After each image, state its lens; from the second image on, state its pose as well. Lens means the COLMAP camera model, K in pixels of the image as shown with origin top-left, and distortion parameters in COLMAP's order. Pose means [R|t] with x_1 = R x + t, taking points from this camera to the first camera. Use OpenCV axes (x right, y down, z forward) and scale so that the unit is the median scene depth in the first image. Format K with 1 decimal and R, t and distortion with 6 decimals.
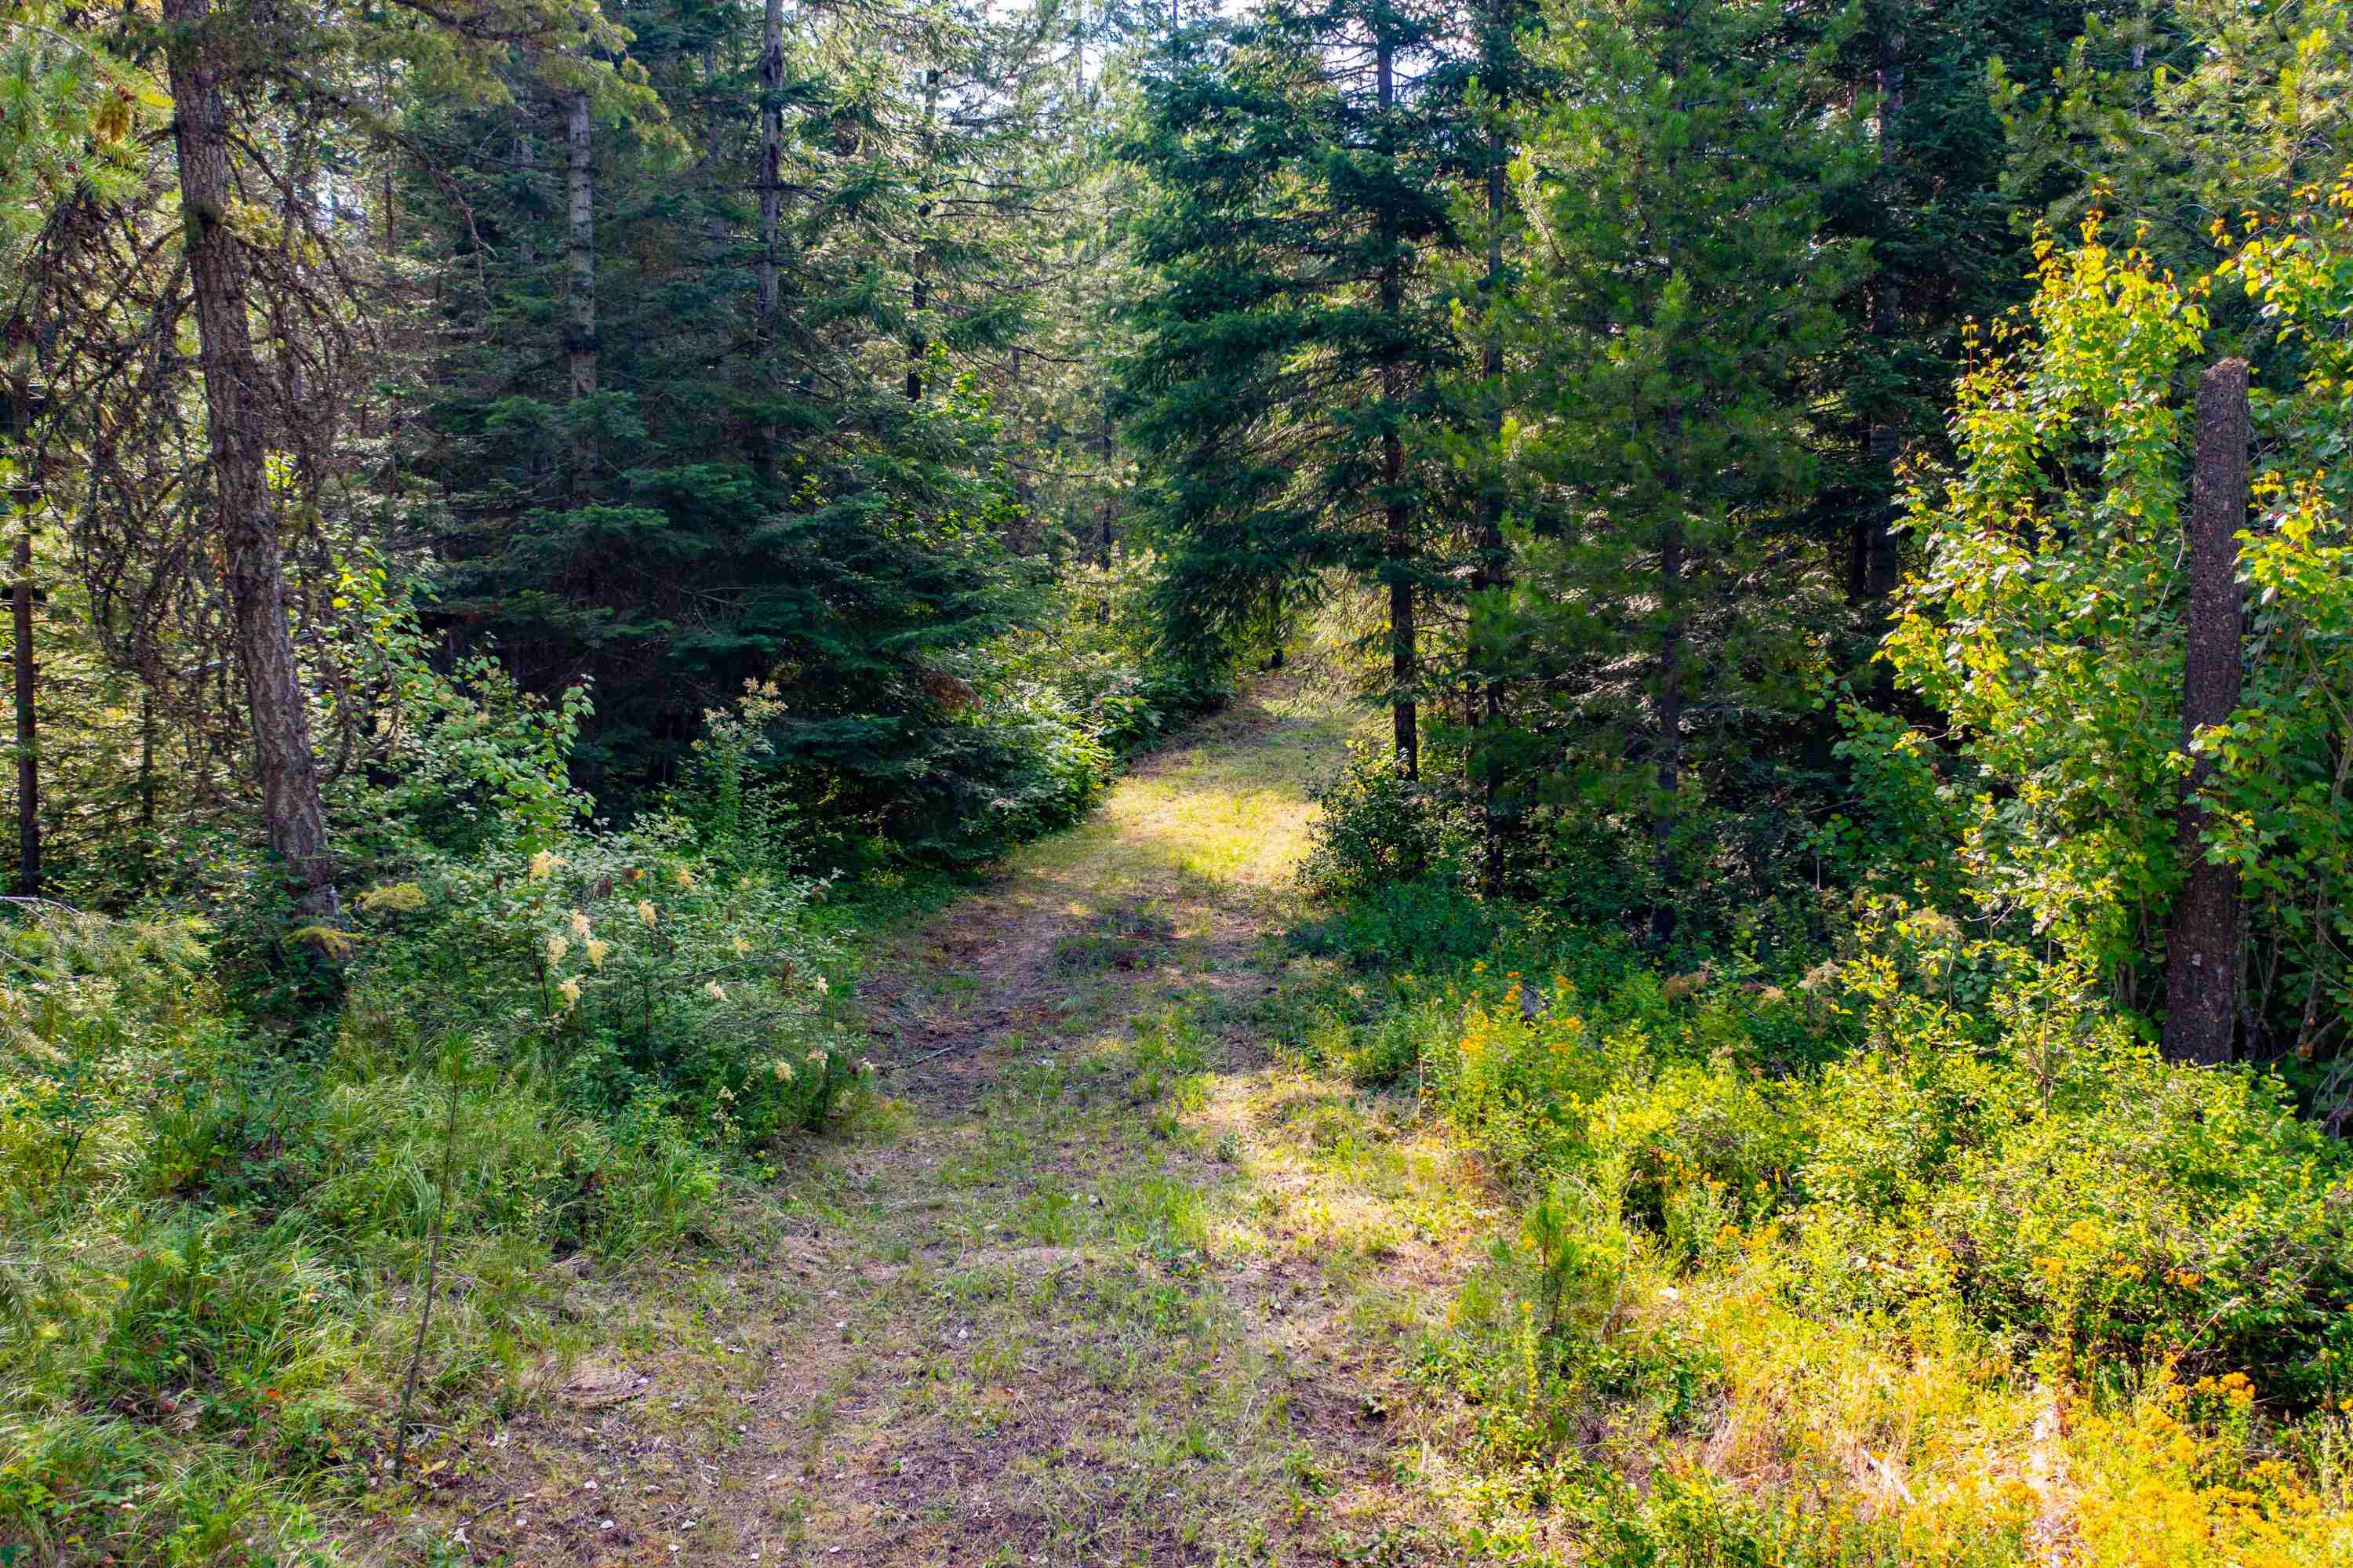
lens RADIAL K [[1891.0, 0, 1176.7], [0, 1891.0, 788.0], [0, 0, 1]] dist [0.001972, 0.004845]
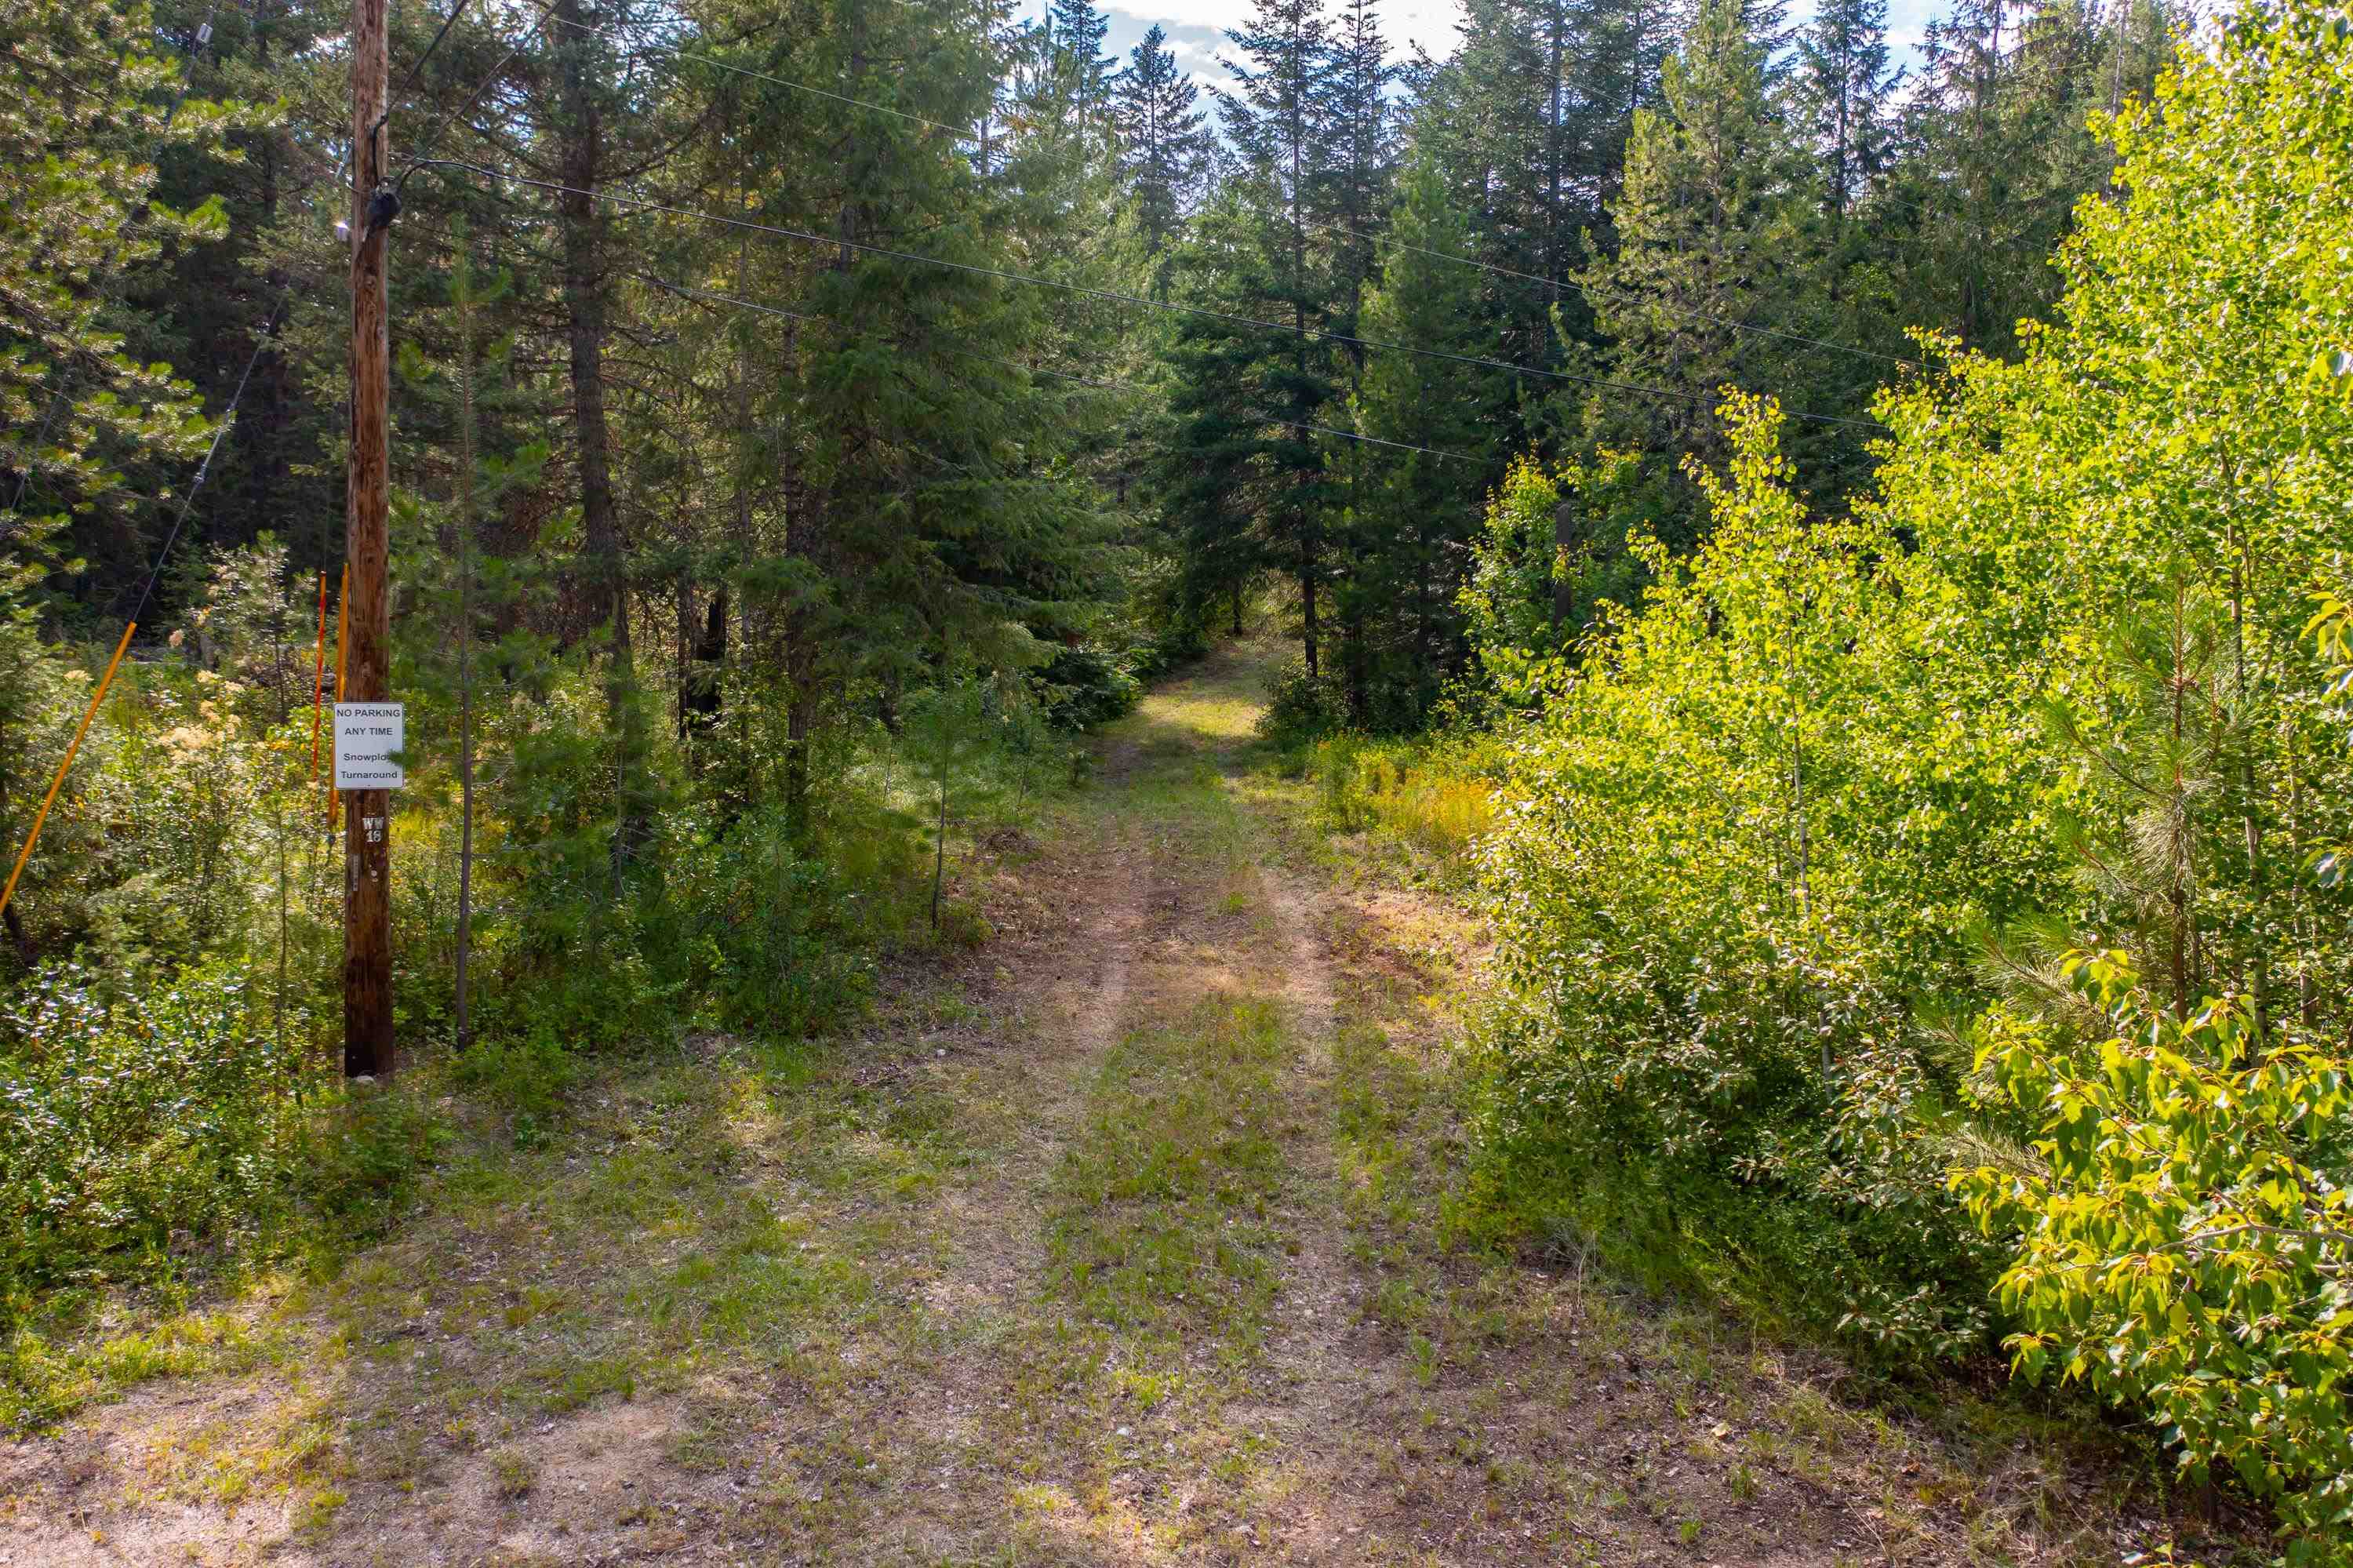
lens RADIAL K [[1891.0, 0, 1177.1], [0, 1891.0, 779.7], [0, 0, 1]] dist [0.001972, 0.004845]
pose [[0.999584, 0.002994, 0.028691, -0.068964], [-0.002899, 0.999990, -0.003356, 0.103621], [-0.028701, 0.003272, 0.999583, -0.913634]]
